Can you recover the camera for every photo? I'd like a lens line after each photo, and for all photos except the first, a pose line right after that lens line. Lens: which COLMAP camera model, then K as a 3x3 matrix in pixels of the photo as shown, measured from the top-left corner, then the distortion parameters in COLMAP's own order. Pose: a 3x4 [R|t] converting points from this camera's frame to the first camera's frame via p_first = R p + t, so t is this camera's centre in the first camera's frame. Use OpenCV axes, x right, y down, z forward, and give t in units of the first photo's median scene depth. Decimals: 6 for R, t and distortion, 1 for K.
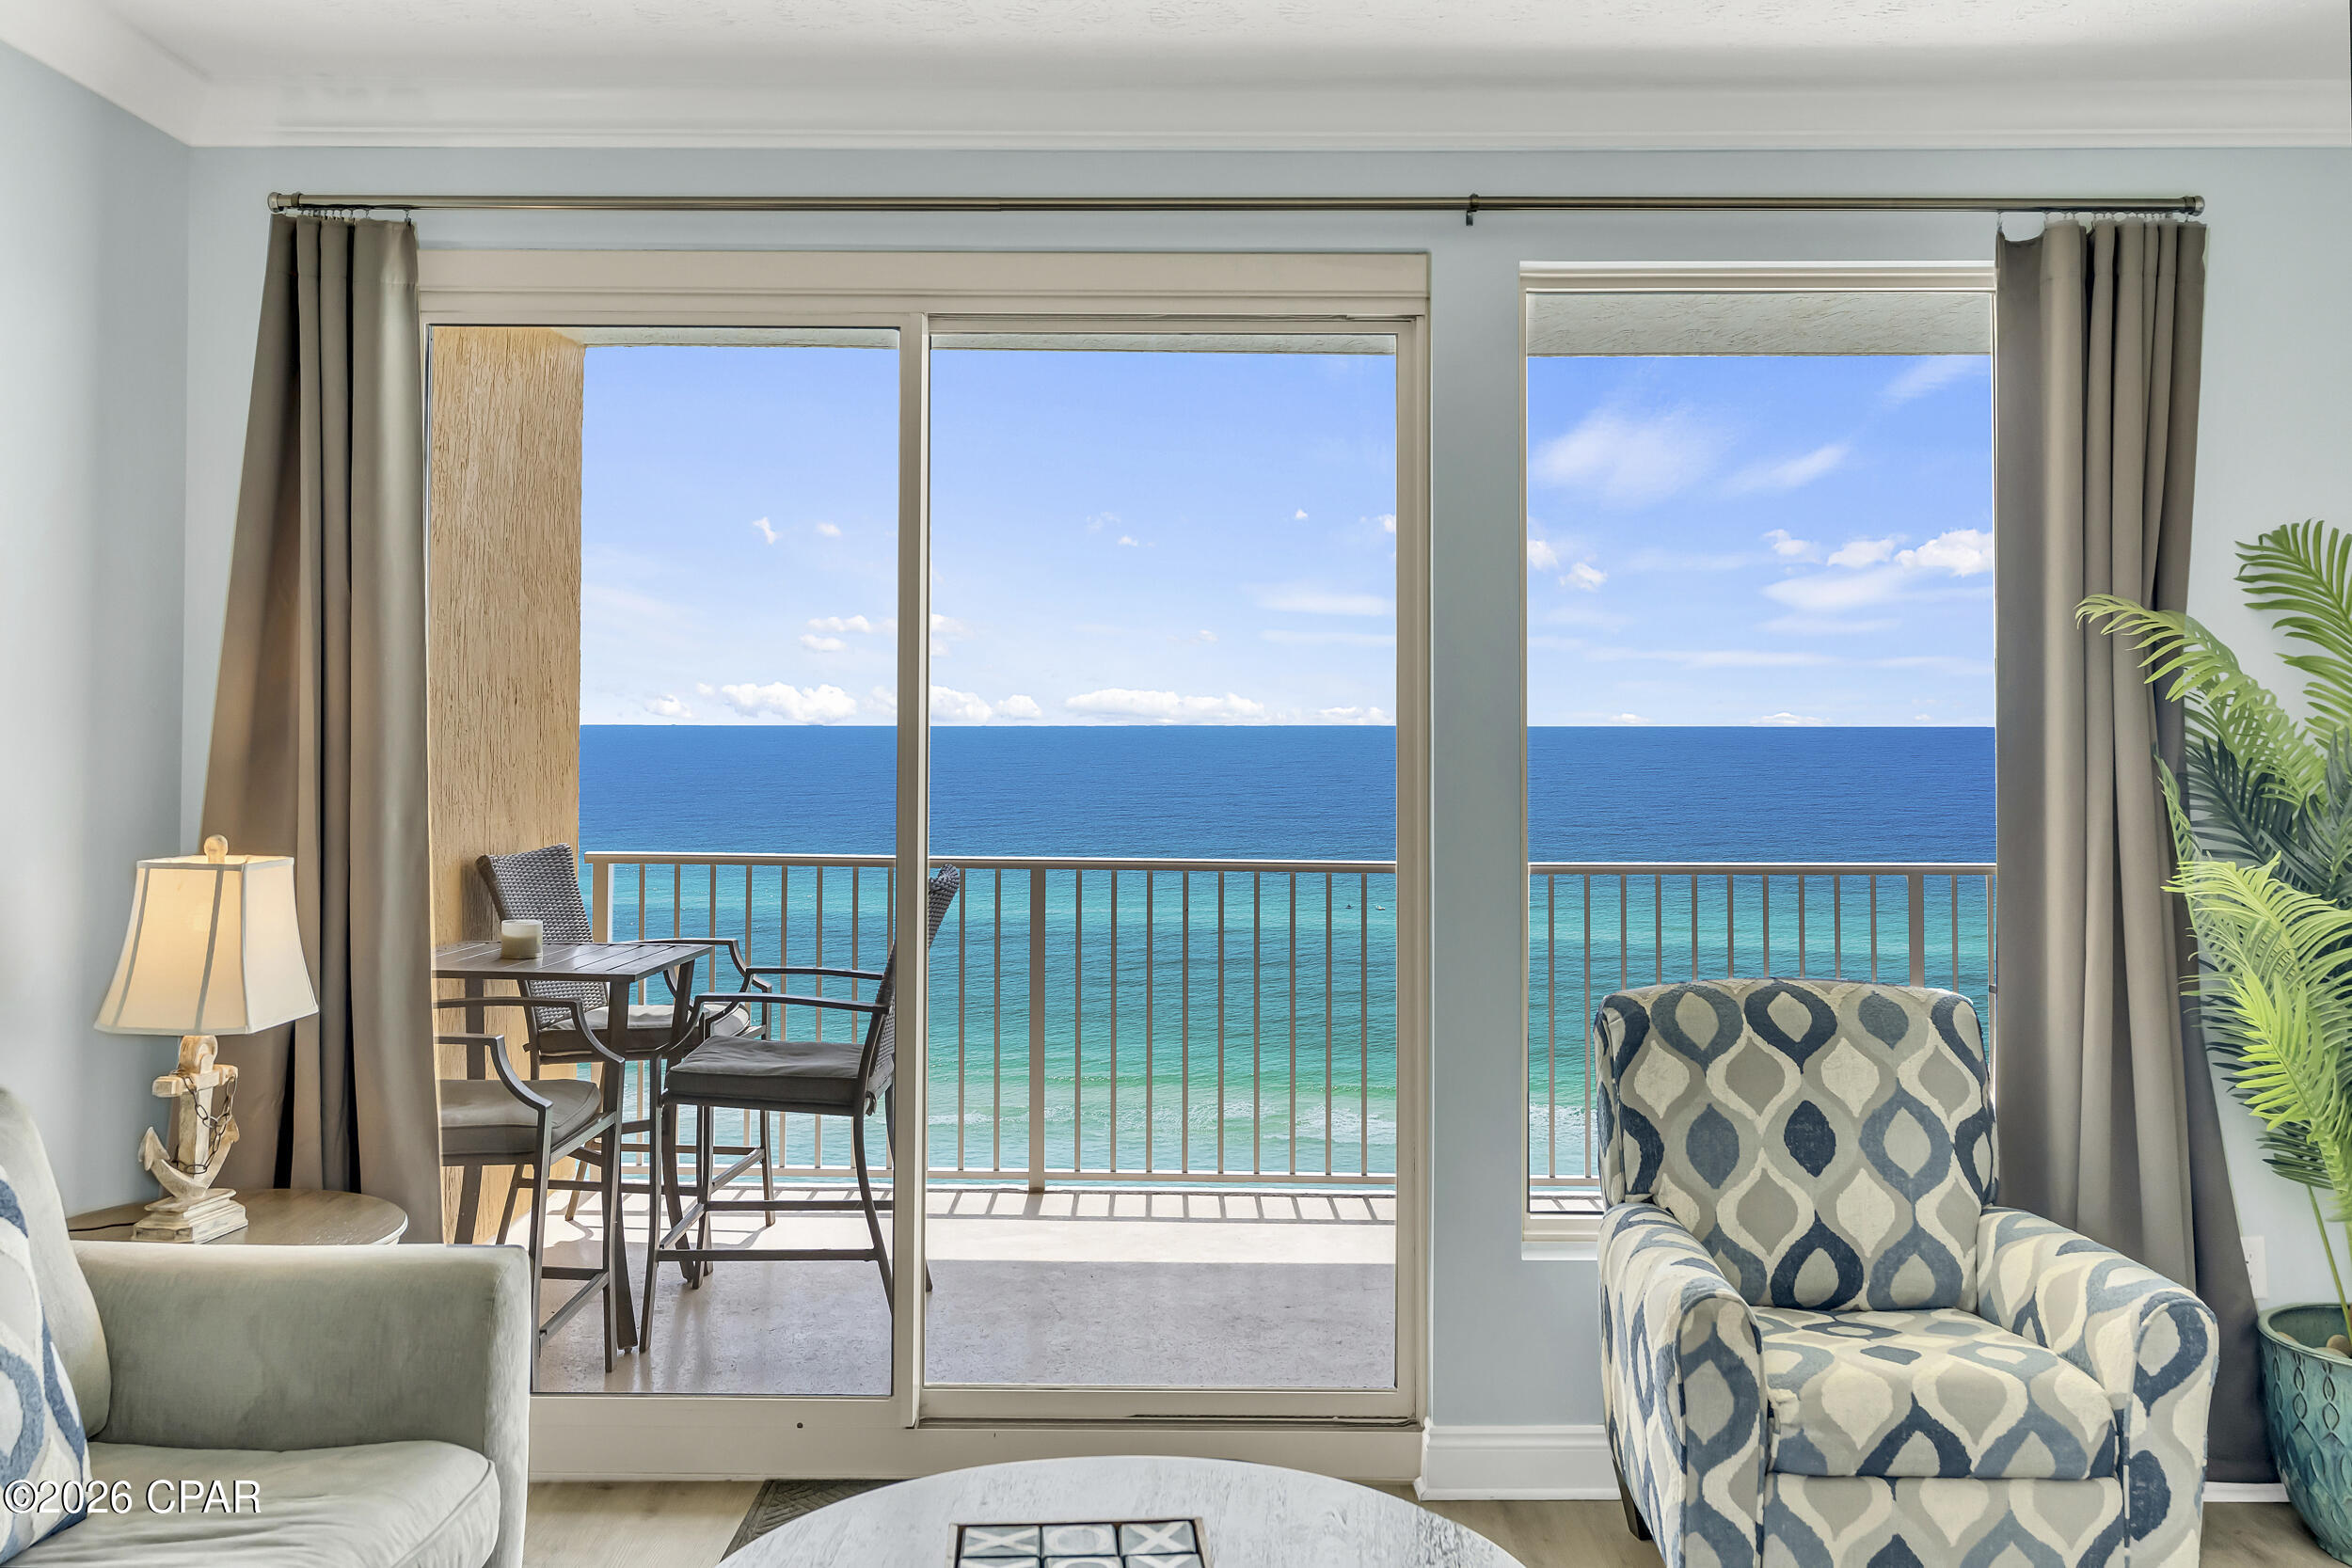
lens RADIAL K [[2054.6, 0, 1192.4], [0, 2054.6, 661.7], [0, 0, 1]] dist [0.000992, 0.010028]
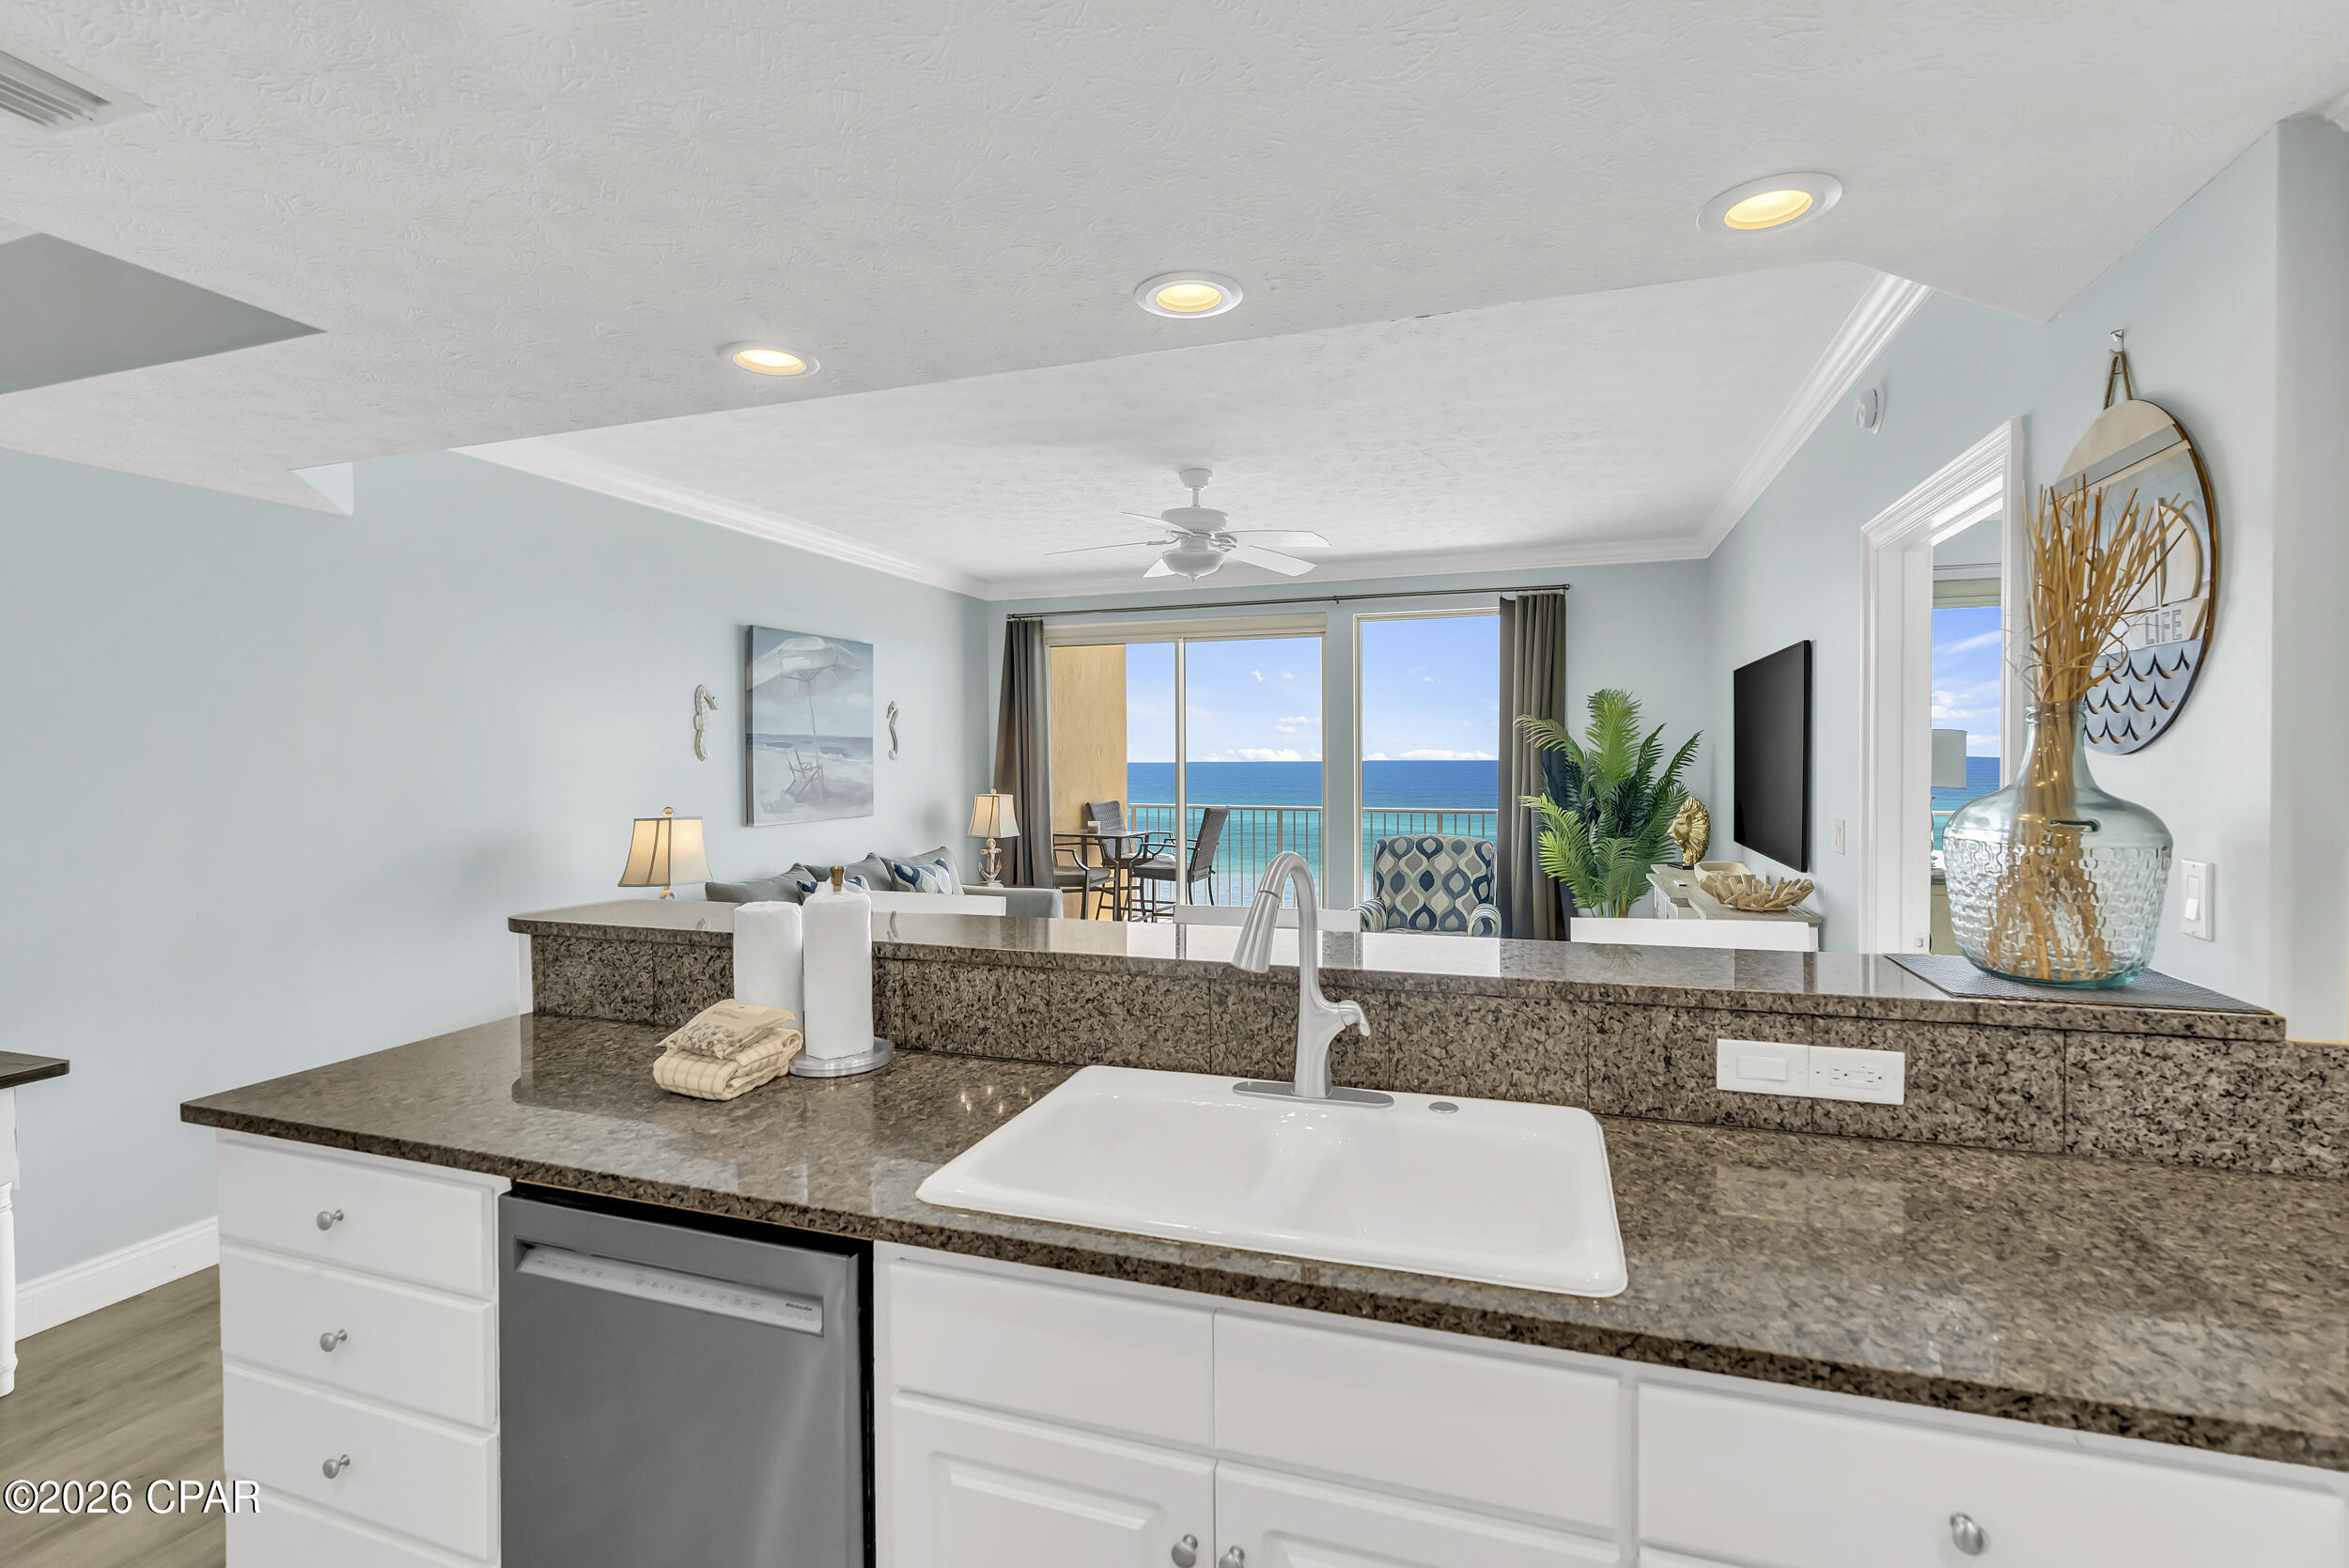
lens RADIAL K [[1060.4, 0, 1193.6], [0, 1060.4, 773.4], [0, 0, 1]] dist [-0.011923, 0.004600]
pose [[0.950264, -0.003627, -0.311423, 0.469884], [0.016883, 0.999062, 0.039880, -0.015756], [0.310986, -0.043155, 0.949434, -0.723788]]
